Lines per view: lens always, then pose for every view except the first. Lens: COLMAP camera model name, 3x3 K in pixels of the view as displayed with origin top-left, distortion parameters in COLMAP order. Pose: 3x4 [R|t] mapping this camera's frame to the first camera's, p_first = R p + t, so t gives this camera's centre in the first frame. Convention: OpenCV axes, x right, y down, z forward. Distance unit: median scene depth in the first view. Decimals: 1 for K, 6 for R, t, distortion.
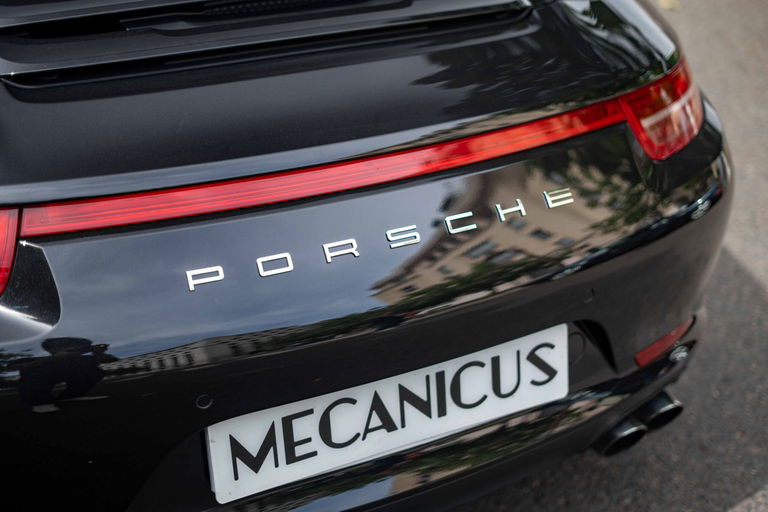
lens RADIAL K [[1057.4, 0, 380.9], [0, 1057.4, 254.7], [0, 0, 1]] dist [0.018656, 0.000000]
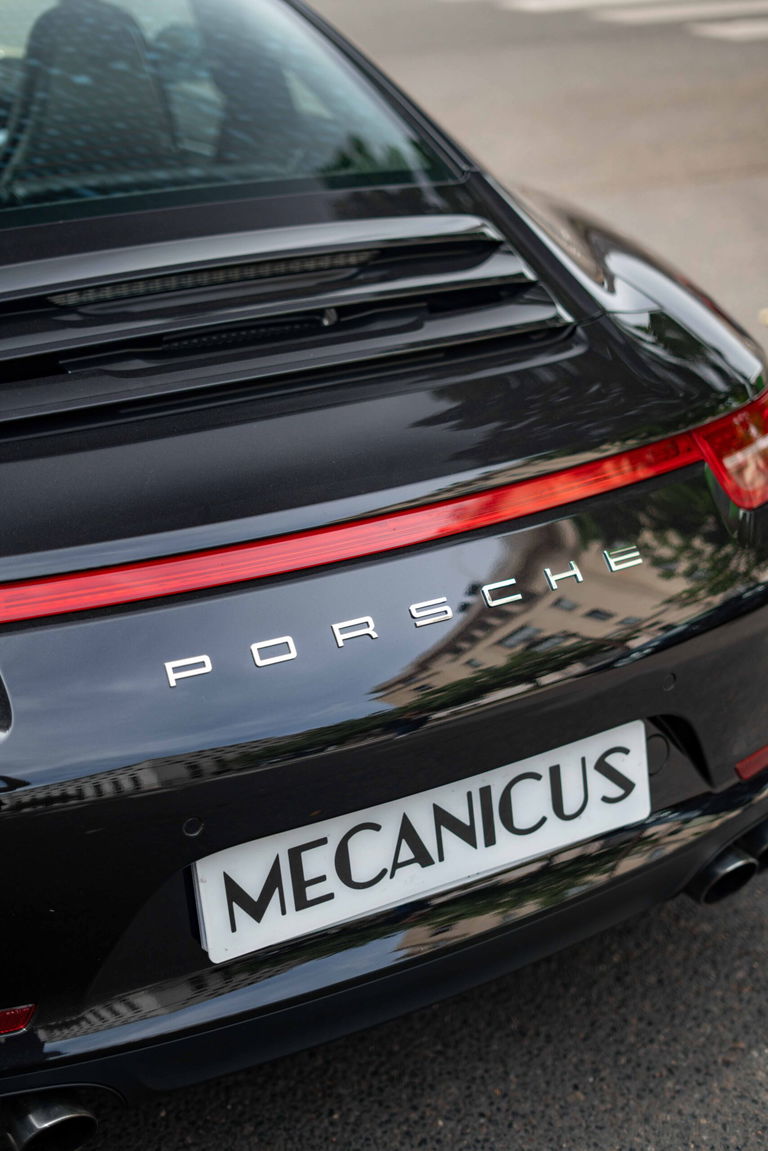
lens RADIAL K [[1584.7, 0, 387.6], [0, 1584.7, 575.8], [0, 0, 1]] dist [0.018656, 0.000000]
pose [[0.998811, -0.045500, 0.017482, -0.027753], [0.046790, 0.995507, -0.082314, 0.046601], [-0.013658, 0.083034, 0.996453, -0.169109]]
